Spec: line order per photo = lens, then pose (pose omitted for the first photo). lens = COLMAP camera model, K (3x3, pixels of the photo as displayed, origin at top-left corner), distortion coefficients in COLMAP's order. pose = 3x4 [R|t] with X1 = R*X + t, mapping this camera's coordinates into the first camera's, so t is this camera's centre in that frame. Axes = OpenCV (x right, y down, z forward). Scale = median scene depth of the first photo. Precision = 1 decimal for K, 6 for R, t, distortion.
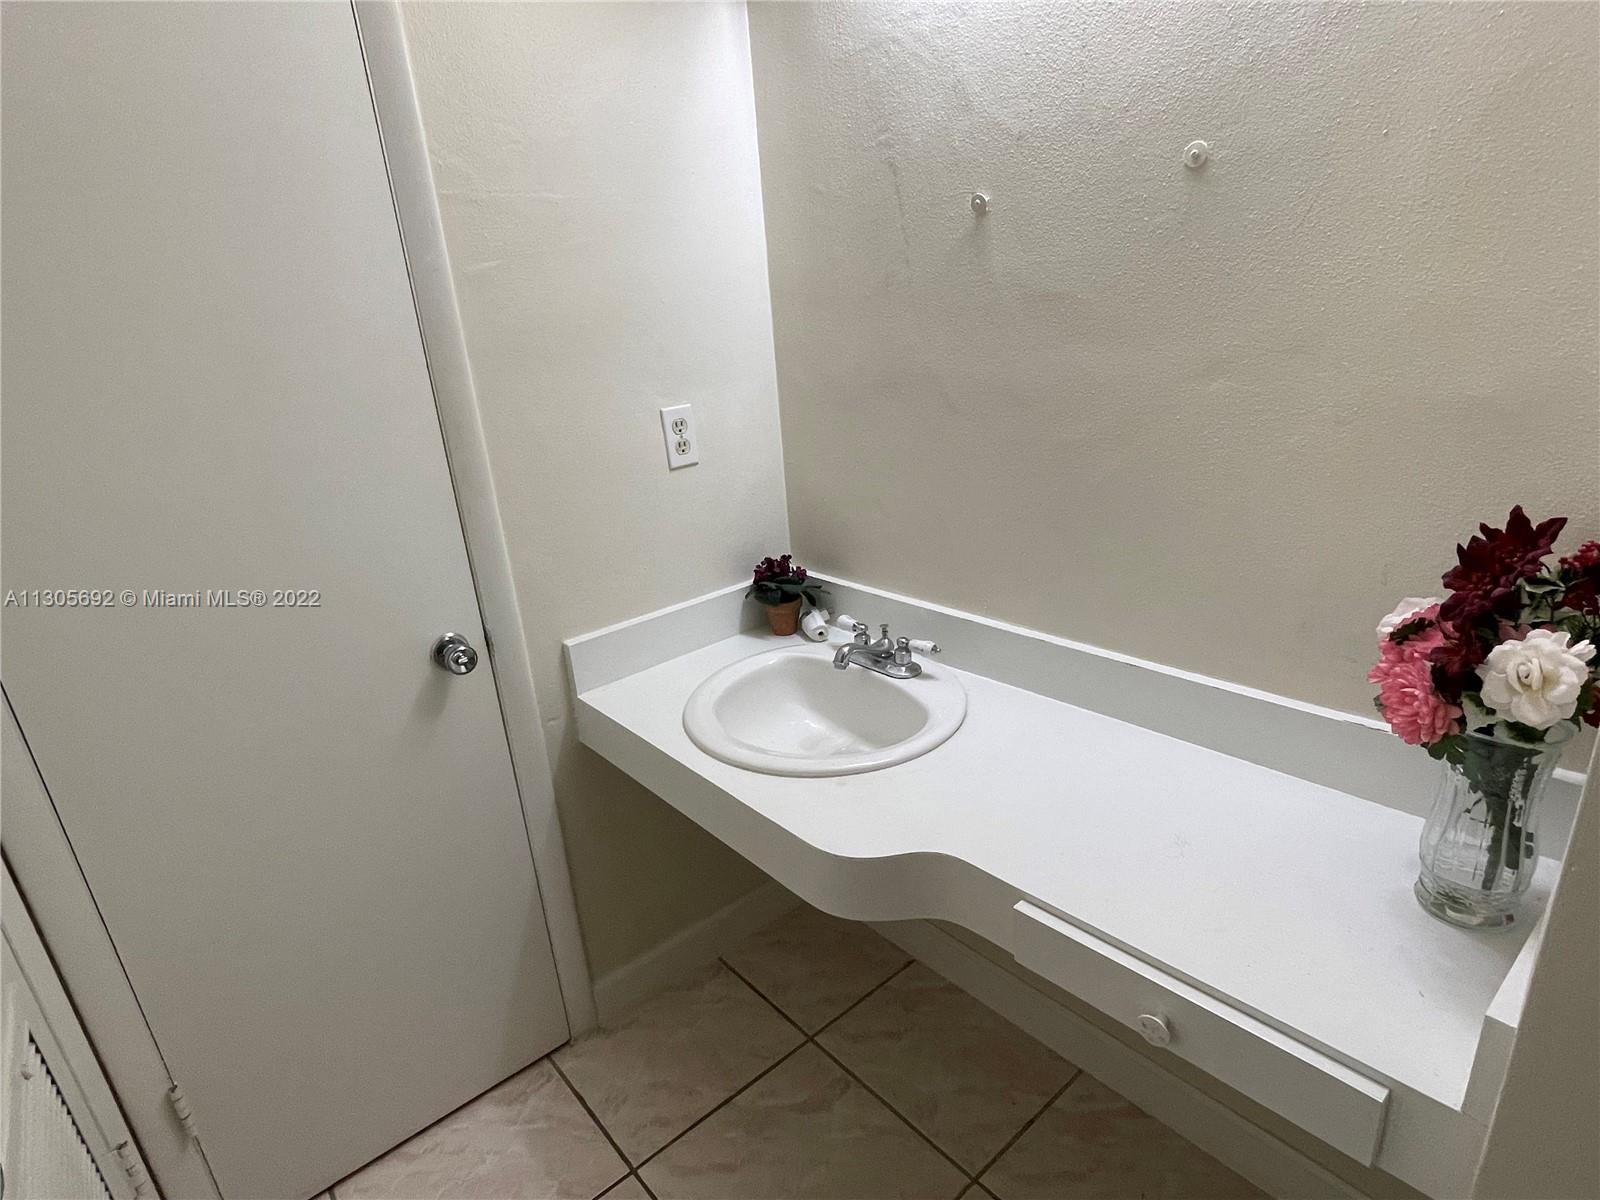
lens RADIAL K [[865.8, 0, 794.8], [0, 865.8, 615.9], [0, 0, 1]] dist [-0.004678, 0.000088]
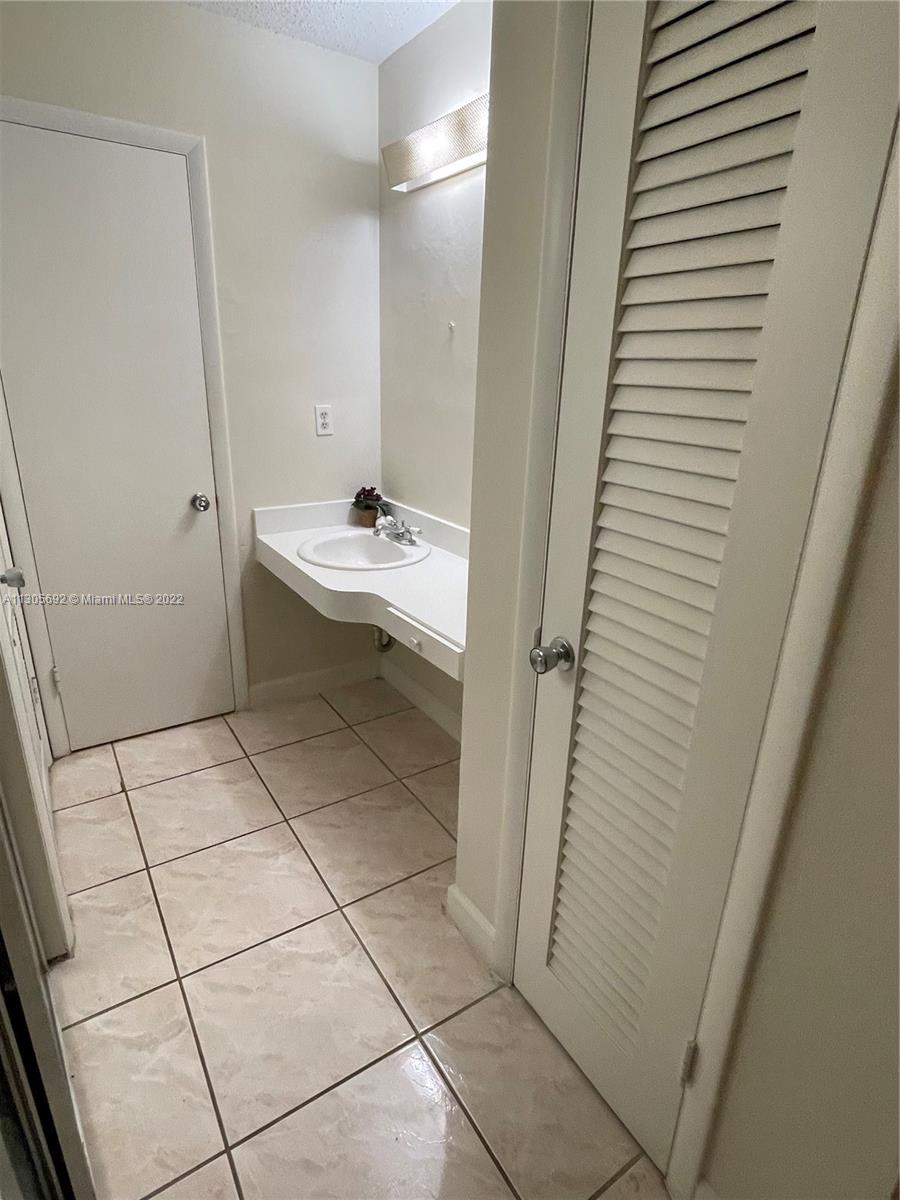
lens RADIAL K [[649.3, 0, 447.8], [0, 649.3, 590.2], [0, 0, 1]] dist [-0.004678, 0.000088]
pose [[0.986670, 0.138900, -0.084794, 0.363755], [-0.139841, 0.990160, -0.005234, 0.168798], [0.083232, 0.017021, 0.996385, -0.537122]]
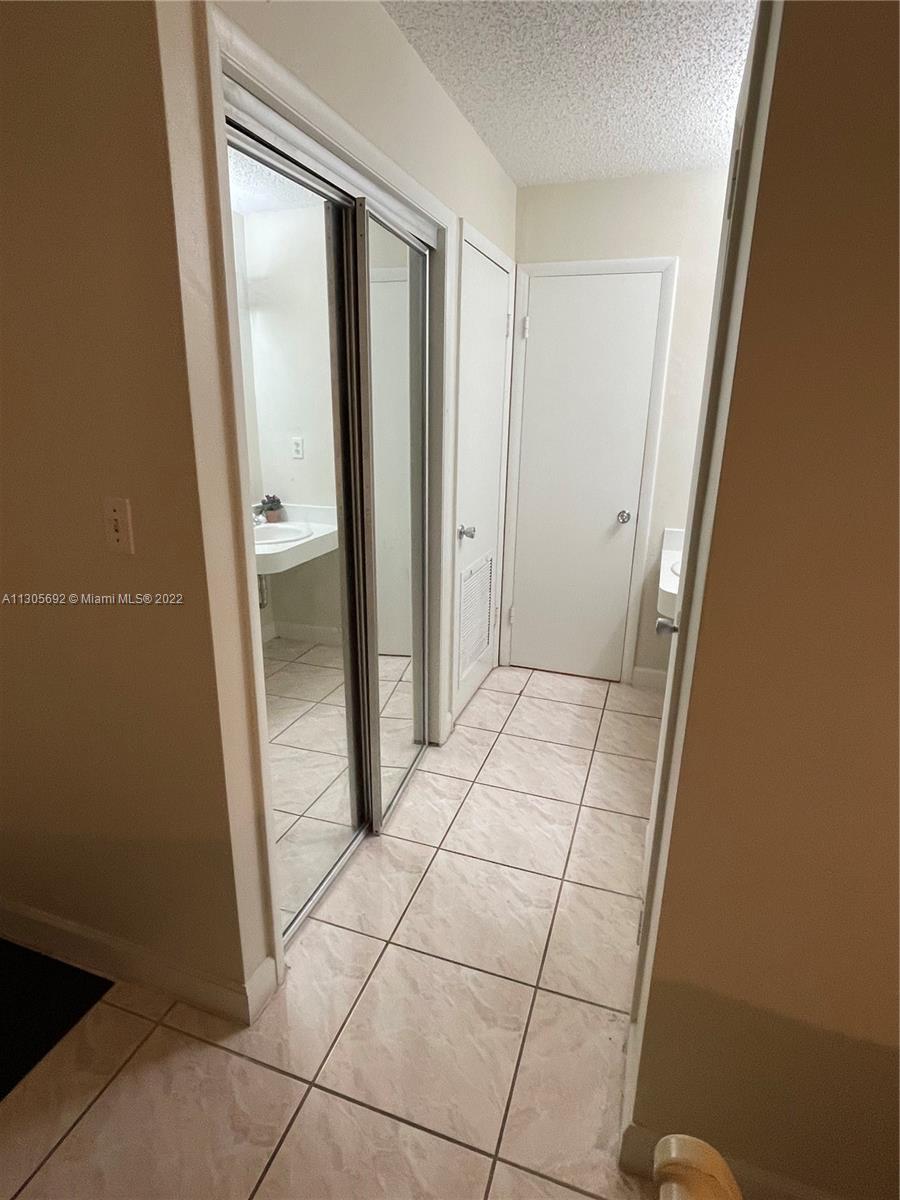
lens RADIAL K [[649.3, 0, 446.2], [0, 649.3, 596.9], [0, 0, 1]] dist [-0.004678, 0.000088]
pose [[0.514060, 0.335132, -0.789575, 1.053175], [-0.345396, 0.923463, 0.167086, 0.123448], [0.785139, 0.186824, 0.590468, -0.690911]]
